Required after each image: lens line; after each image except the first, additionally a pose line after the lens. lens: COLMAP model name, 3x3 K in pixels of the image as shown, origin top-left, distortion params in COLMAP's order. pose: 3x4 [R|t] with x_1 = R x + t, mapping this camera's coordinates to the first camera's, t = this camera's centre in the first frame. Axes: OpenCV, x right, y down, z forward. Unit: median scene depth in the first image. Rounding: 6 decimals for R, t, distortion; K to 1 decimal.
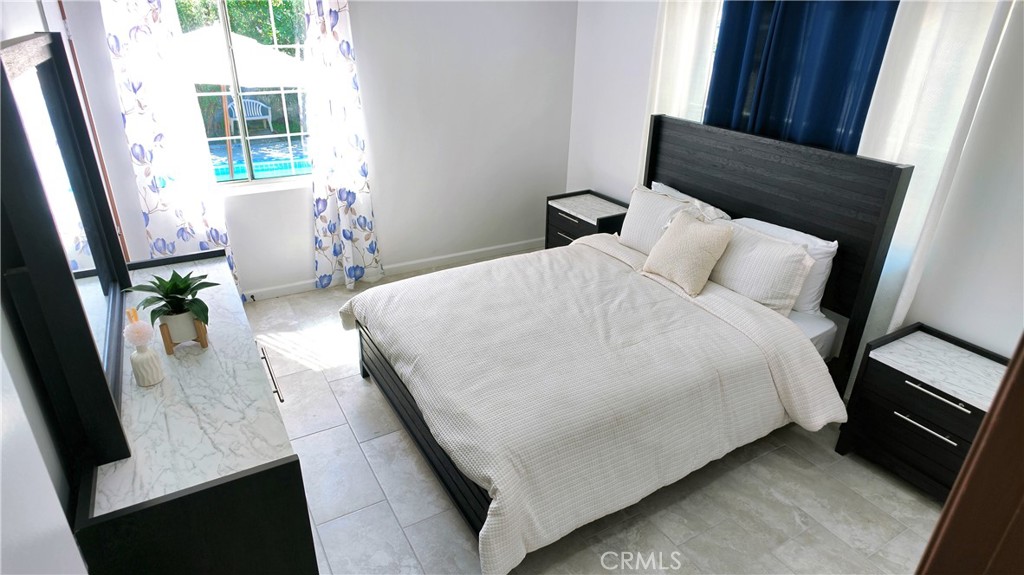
lens RADIAL K [[589.5, 0, 507.1], [0, 589.5, 288.4], [0, 0, 1]] dist [0.017411, -0.006071]
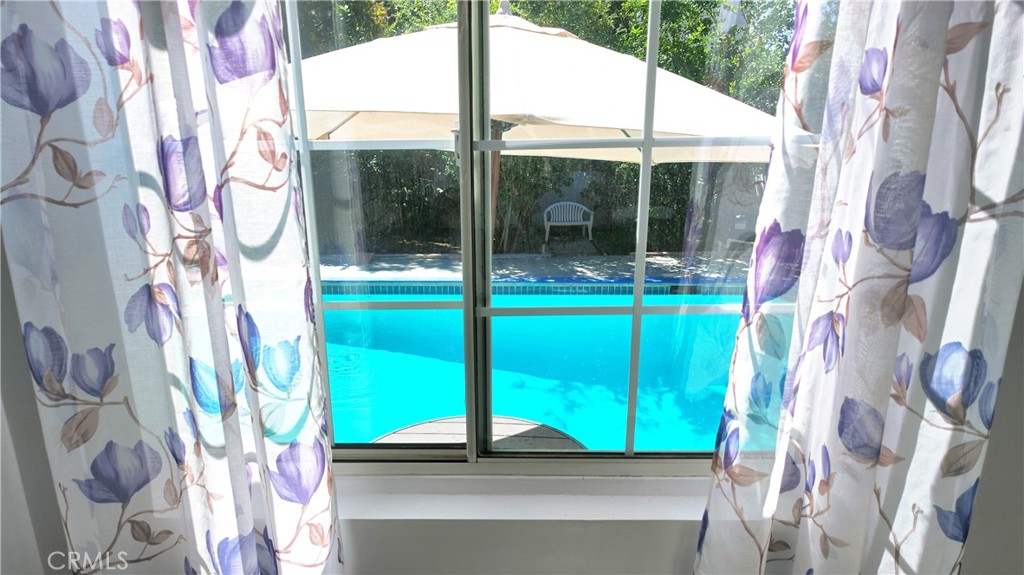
lens RADIAL K [[589.5, 0, 512.1], [0, 589.5, 287.4], [0, 0, 1]] dist [0.017411, -0.006071]
pose [[0.875133, 0.111050, -0.470967, -0.411619], [-0.192352, 0.972941, -0.128010, -0.314672], [0.444008, 0.202618, 0.872813, 1.040755]]
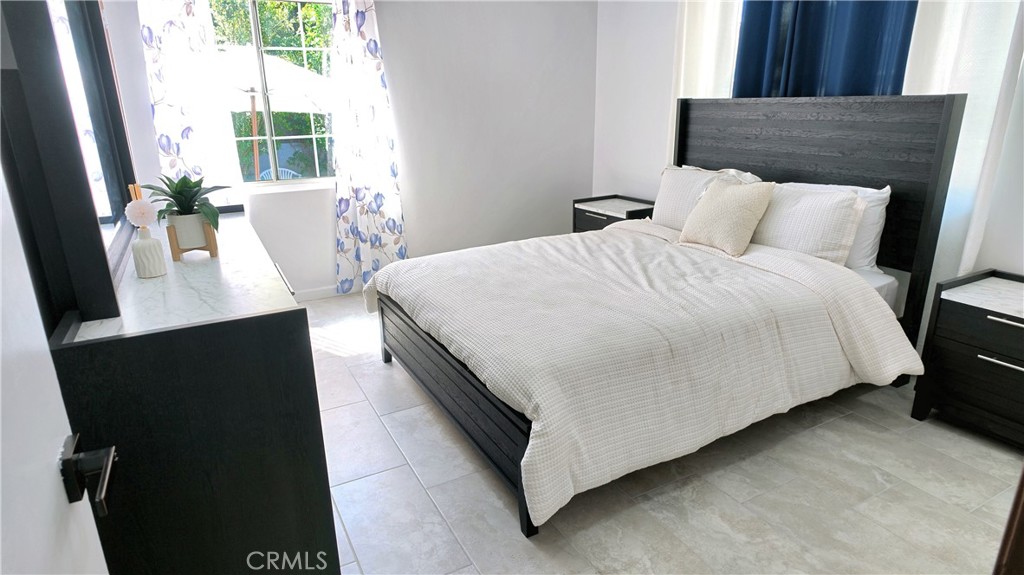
lens RADIAL K [[589.5, 0, 508.5], [0, 589.5, 288.0], [0, 0, 1]] dist [0.017411, -0.006071]
pose [[0.999084, -0.022540, -0.036384, -0.011167], [0.017526, 0.991001, -0.132700, 0.189486], [0.039047, 0.131940, 0.990488, 0.071757]]
